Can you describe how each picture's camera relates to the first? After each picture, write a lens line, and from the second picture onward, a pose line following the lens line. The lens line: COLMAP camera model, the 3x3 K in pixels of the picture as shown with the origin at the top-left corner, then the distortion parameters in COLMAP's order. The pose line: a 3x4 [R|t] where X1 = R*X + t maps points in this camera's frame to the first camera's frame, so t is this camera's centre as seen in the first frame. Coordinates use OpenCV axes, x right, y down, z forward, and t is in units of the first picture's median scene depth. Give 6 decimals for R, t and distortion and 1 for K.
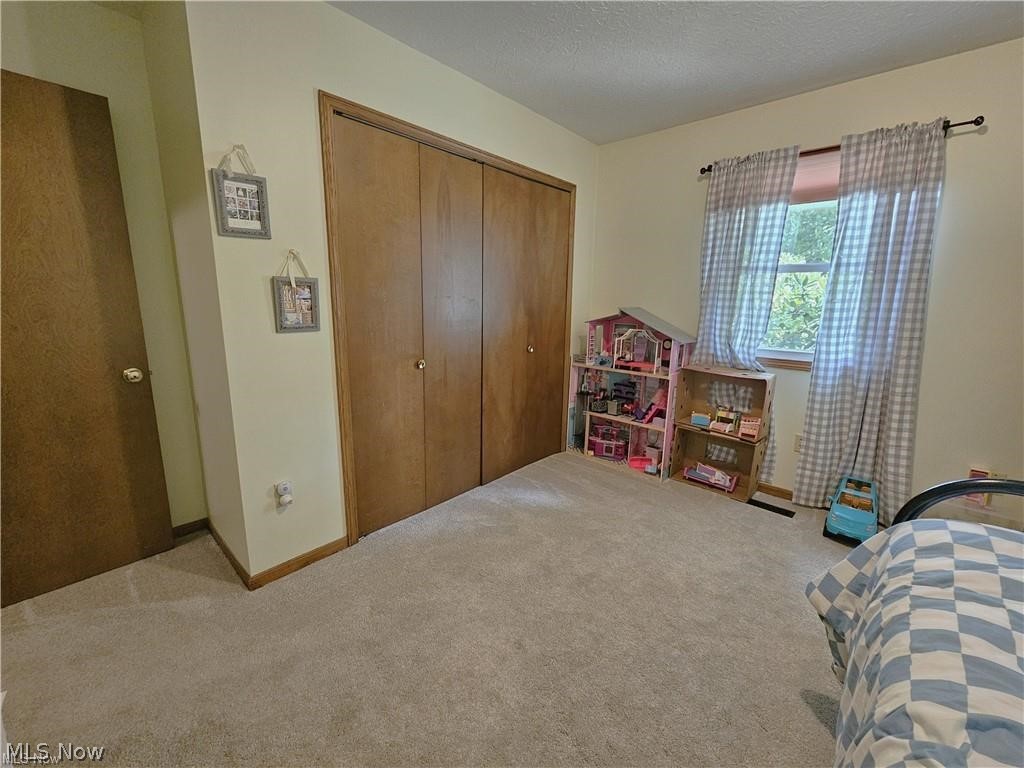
lens RADIAL K [[428.6, 0, 509.6], [0, 428.6, 379.5], [0, 0, 1]] dist [0.000280, -0.000575]
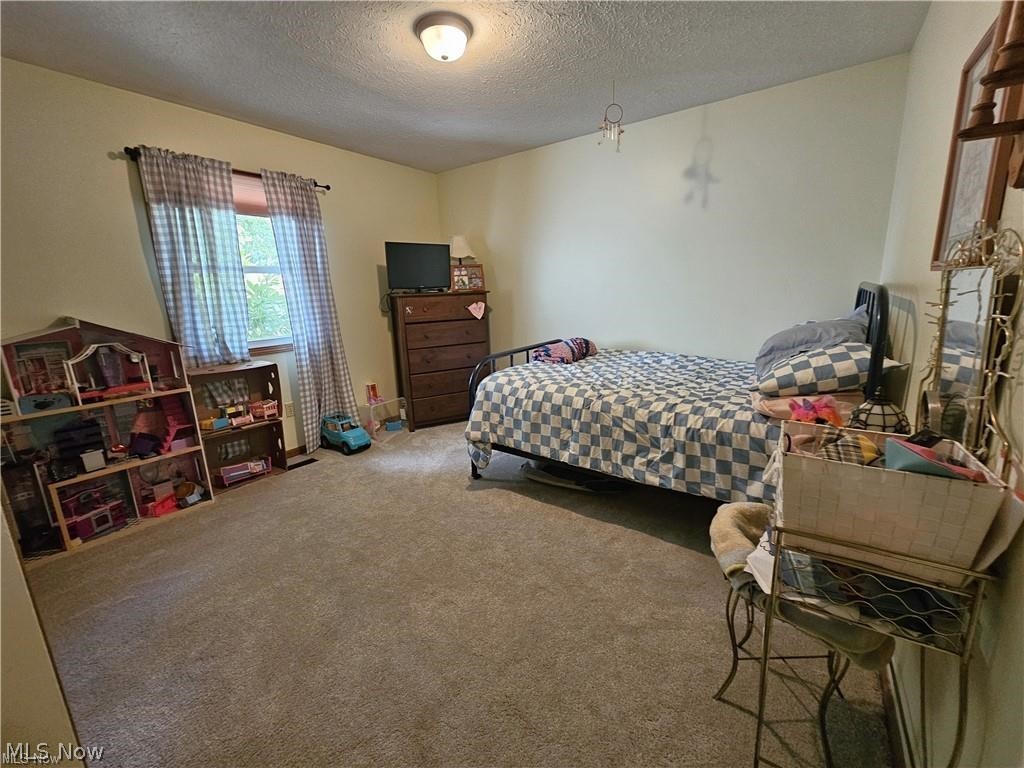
lens RADIAL K [[428.6, 0, 509.6], [0, 428.6, 379.5], [0, 0, 1]] dist [0.000280, -0.000575]
pose [[-0.126900, -0.216485, 0.968004, -0.624253], [0.216529, 0.946312, 0.240019, -0.100569], [-0.967994, 0.240059, -0.073212, 0.463621]]
